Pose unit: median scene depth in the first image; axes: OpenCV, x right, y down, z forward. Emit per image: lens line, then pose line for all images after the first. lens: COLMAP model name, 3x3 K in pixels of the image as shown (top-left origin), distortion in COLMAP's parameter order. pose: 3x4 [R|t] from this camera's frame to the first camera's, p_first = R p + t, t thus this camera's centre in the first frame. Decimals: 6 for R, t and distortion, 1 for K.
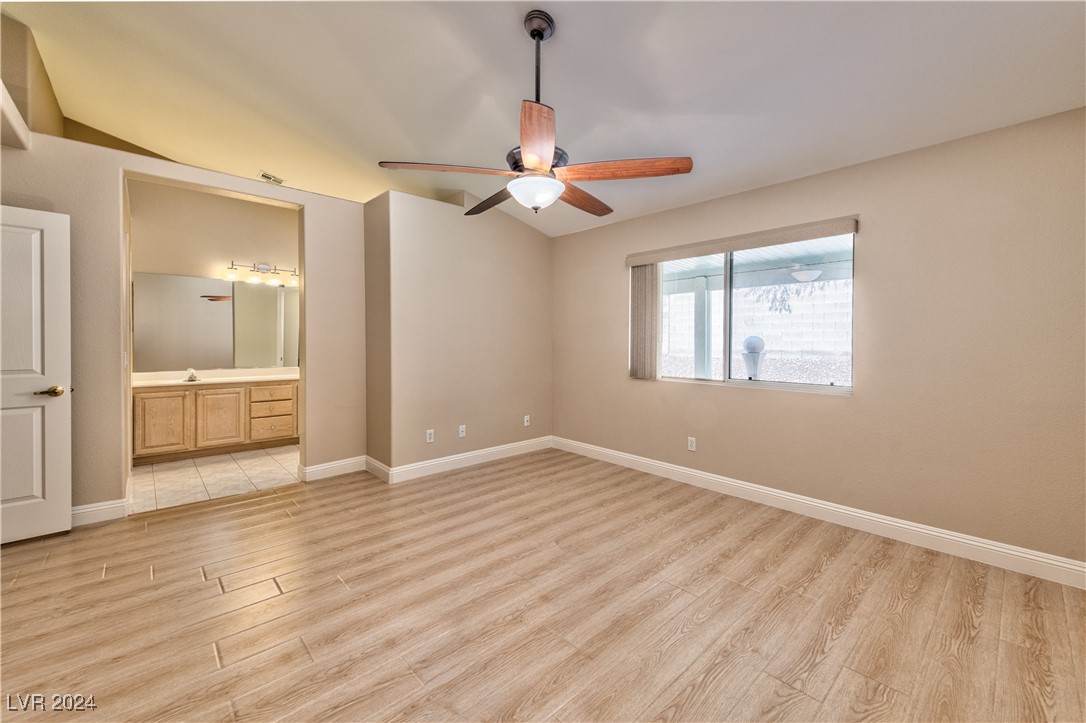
lens RADIAL K [[428.4, 0, 541.7], [0, 428.4, 351.9], [0, 0, 1]] dist [0.012331, -0.002019]
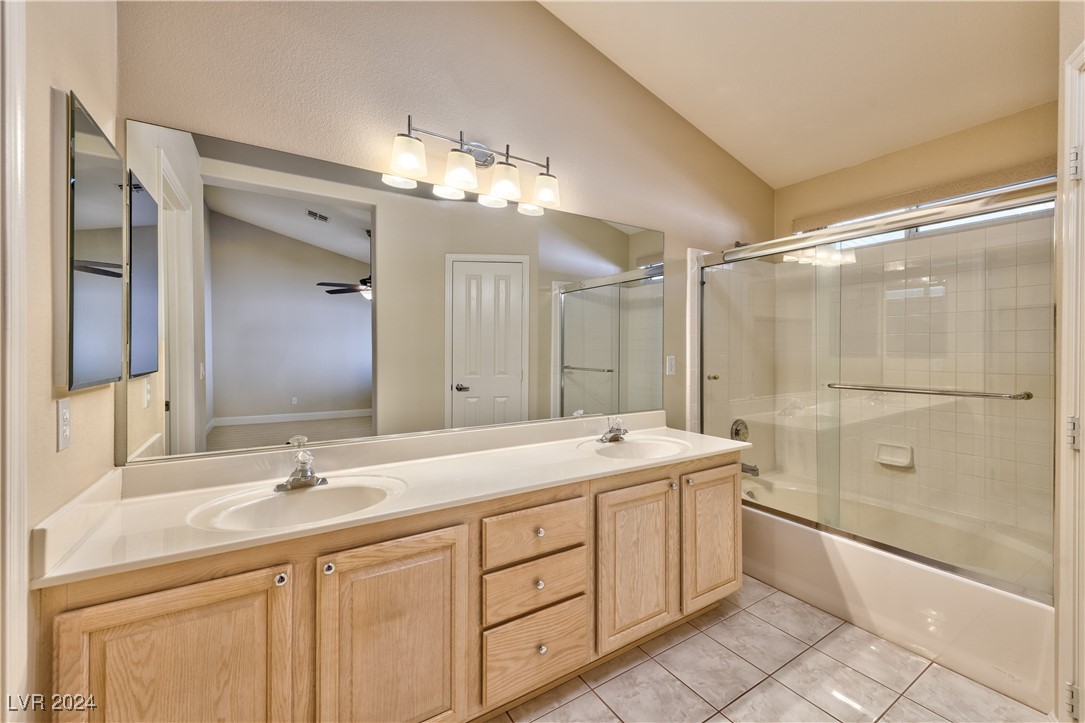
lens RADIAL K [[428.0, 0, 542.6], [0, 428.0, 356.4], [0, 0, 1]] dist [0.012331, -0.002019]
pose [[0.983993, 0.000122, -0.178206, -0.600876], [-0.000533, 0.999997, -0.002254, -0.025115], [0.178205, 0.002313, 0.983991, 0.745852]]
